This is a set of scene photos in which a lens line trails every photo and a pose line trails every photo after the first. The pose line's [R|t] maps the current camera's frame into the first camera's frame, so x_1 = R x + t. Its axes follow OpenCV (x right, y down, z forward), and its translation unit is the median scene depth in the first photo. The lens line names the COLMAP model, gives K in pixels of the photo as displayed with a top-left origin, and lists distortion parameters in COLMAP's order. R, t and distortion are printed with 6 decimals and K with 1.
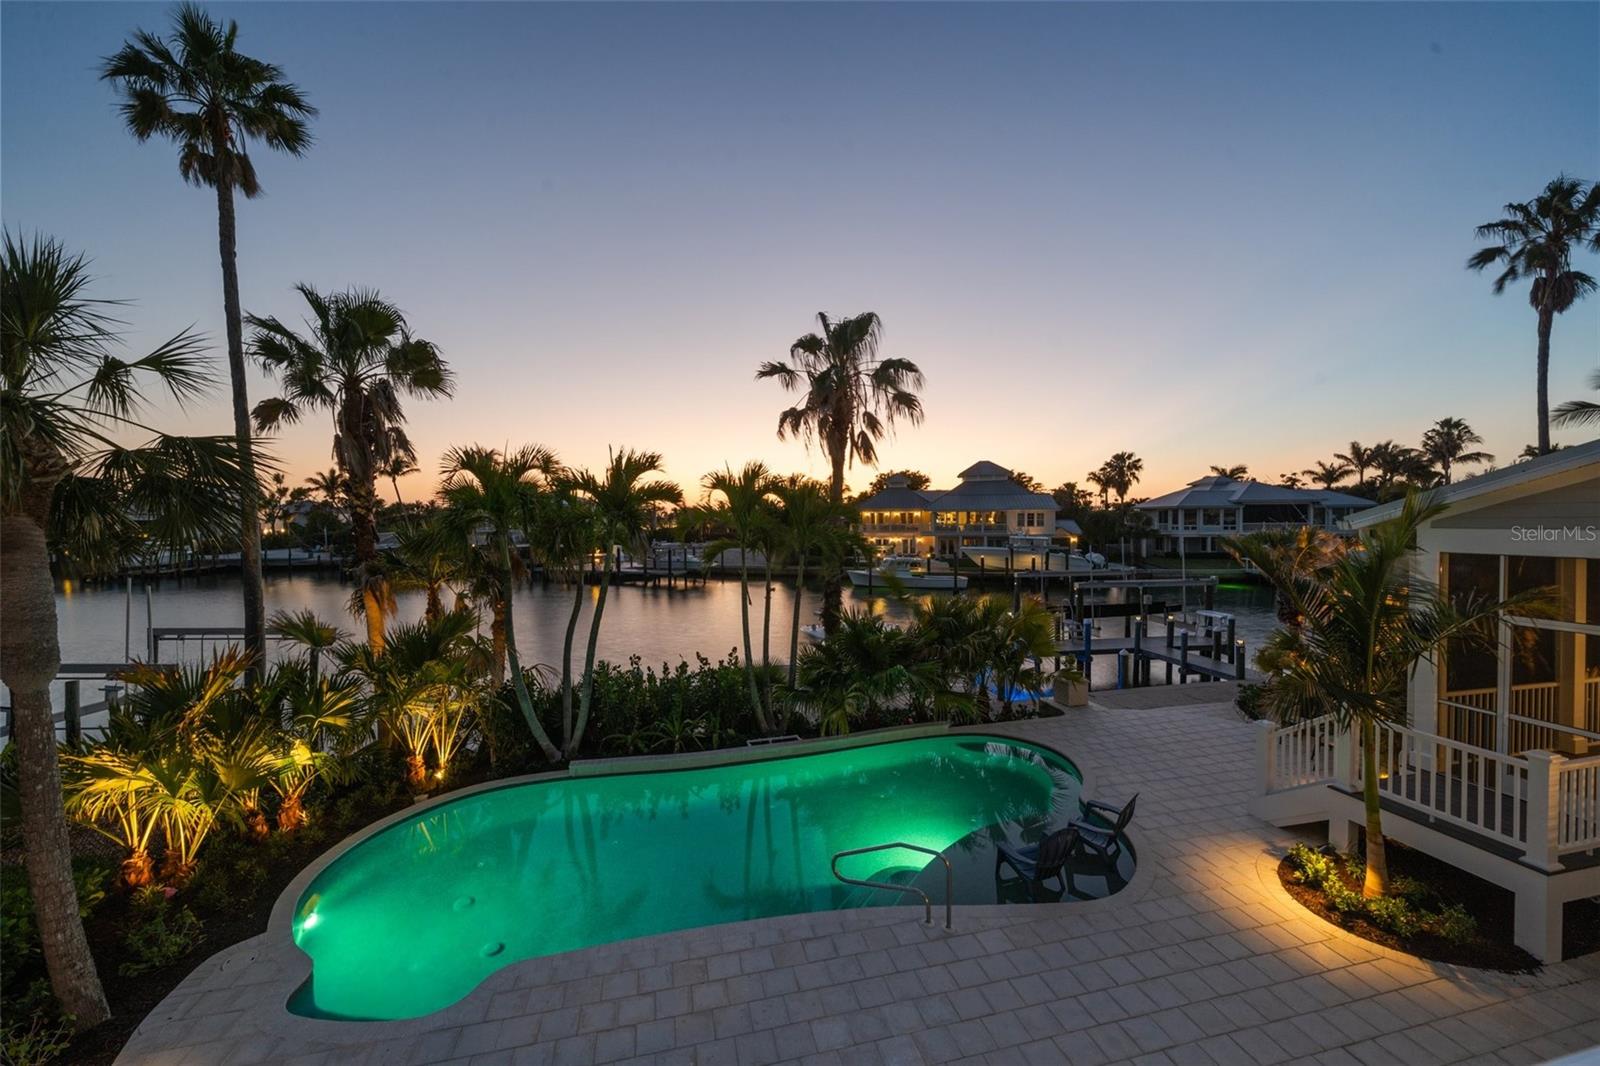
lens RADIAL K [[622.6, 0, 800.0], [0, 622.6, 533.0], [0, 0, 1]] dist [-0.007634, 0.000210]
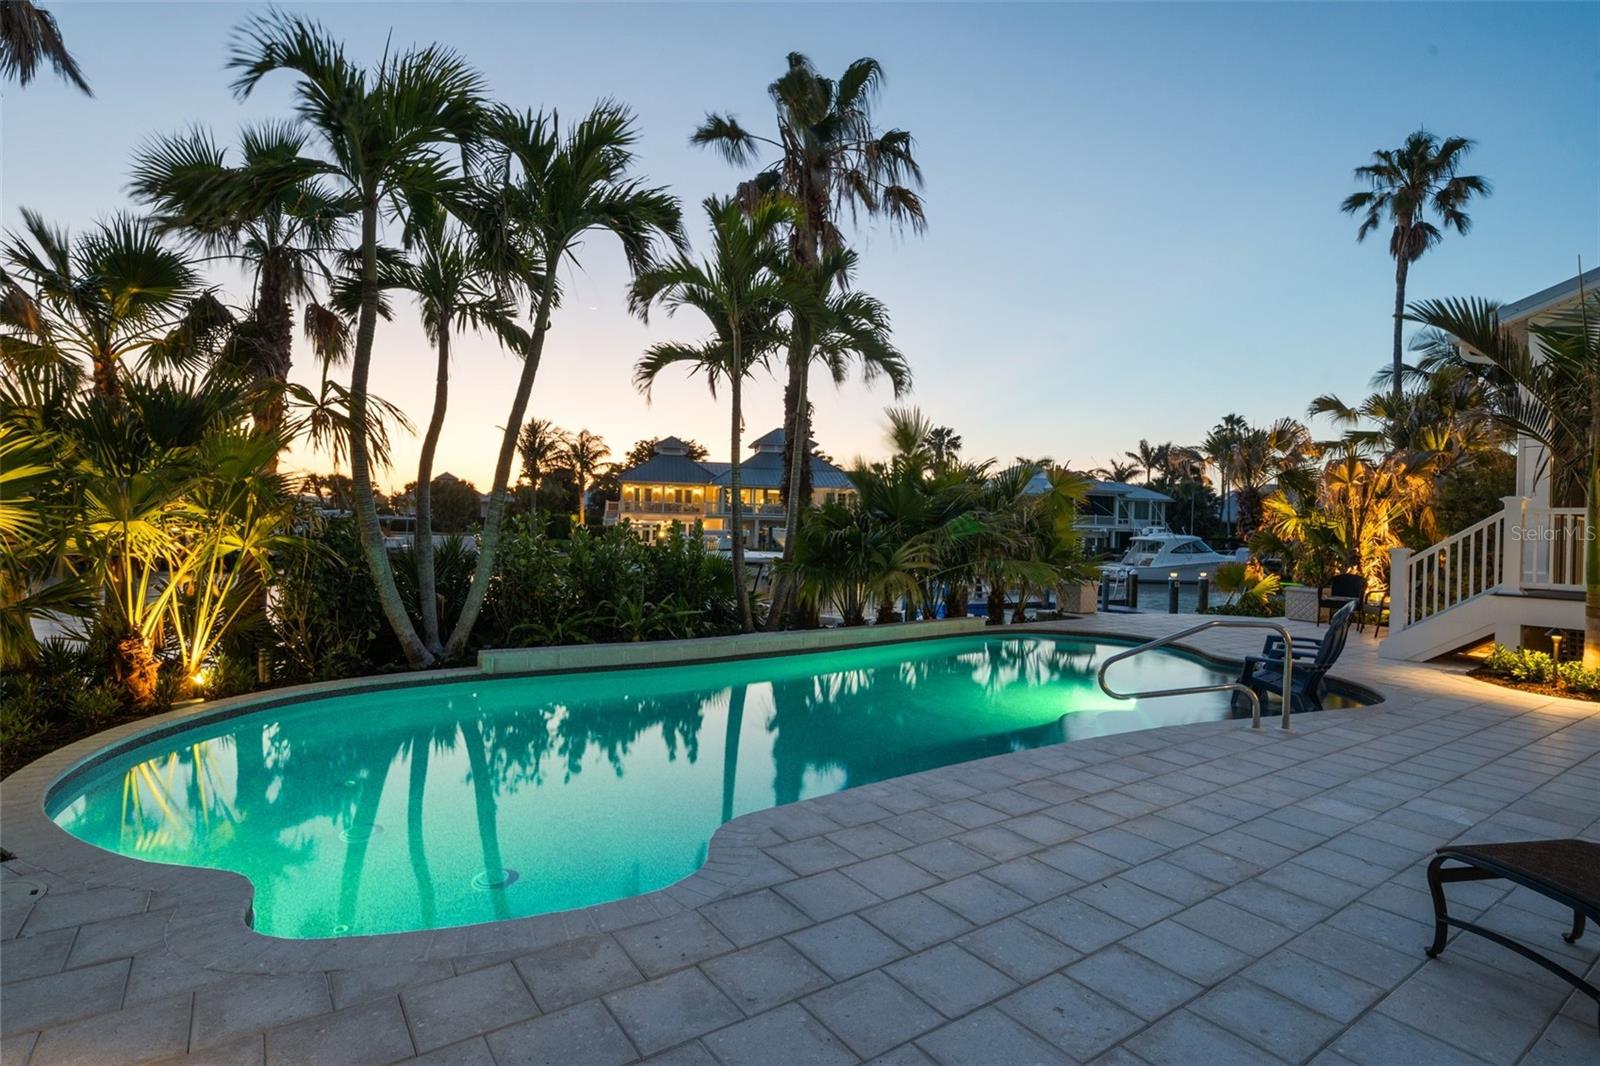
lens RADIAL K [[813.5, 0, 800.0], [0, 813.5, 533.0], [0, 0, 1]] dist [-0.005268, -0.000585]
pose [[0.922404, 0.034555, 0.384678, -0.100412], [-0.021314, 0.999026, -0.038632, 0.073869], [-0.385638, 0.027435, 0.922242, 0.057344]]
